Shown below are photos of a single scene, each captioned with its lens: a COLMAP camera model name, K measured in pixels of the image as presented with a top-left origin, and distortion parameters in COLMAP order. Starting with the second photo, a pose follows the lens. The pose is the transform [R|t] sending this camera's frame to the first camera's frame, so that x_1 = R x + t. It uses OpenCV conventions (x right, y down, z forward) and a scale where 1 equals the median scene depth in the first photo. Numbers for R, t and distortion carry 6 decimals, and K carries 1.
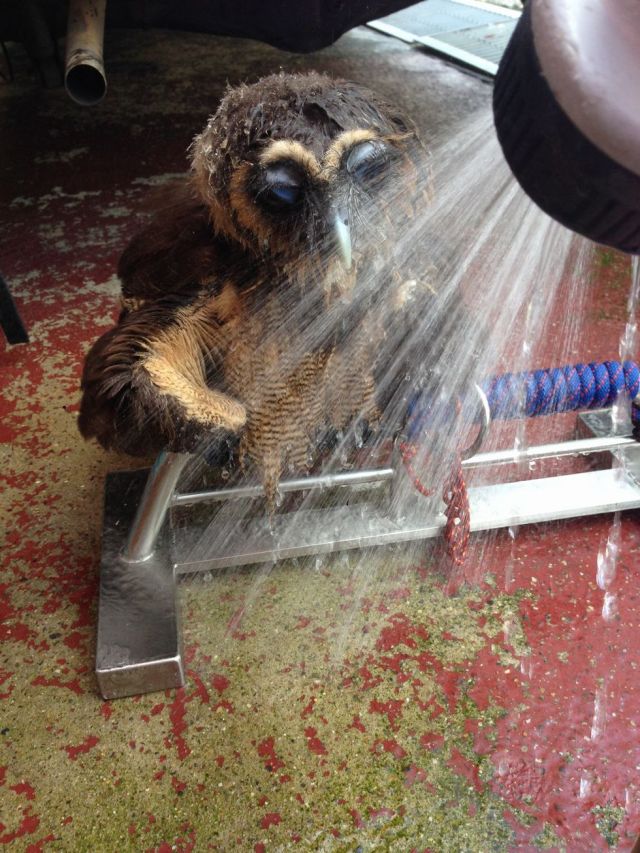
lens RADIAL K [[786.0, 0, 320.0], [0, 786.0, 426.5], [0, 0, 1]] dist [0.115433, -0.252017]
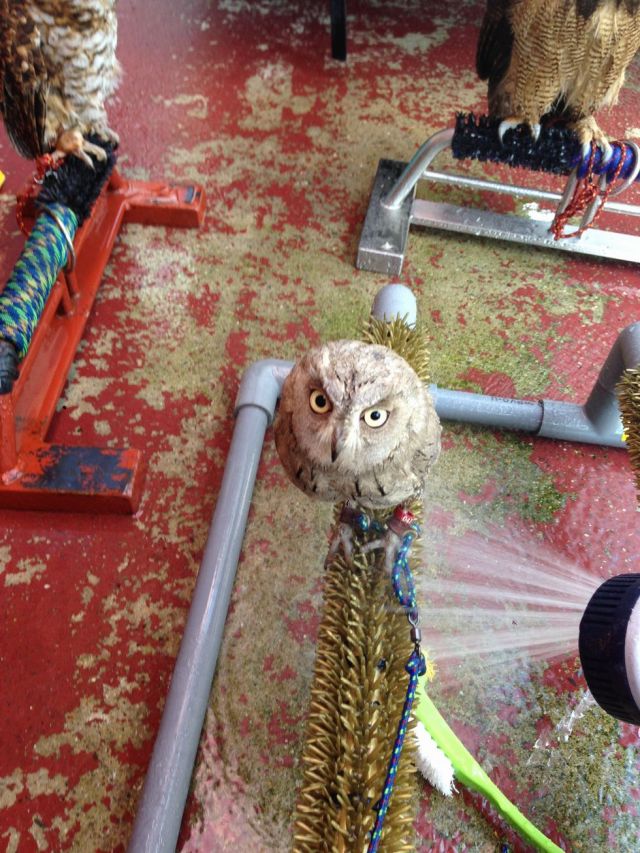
lens RADIAL K [[786.0, 0, 320.0], [0, 786.0, 426.5], [0, 0, 1]] dist [0.115433, -0.252017]
pose [[0.927429, 0.335330, -0.165618, 0.062684], [-0.291111, 0.925256, 0.243218, 0.235980], [0.234797, -0.177354, 0.955728, -0.709951]]
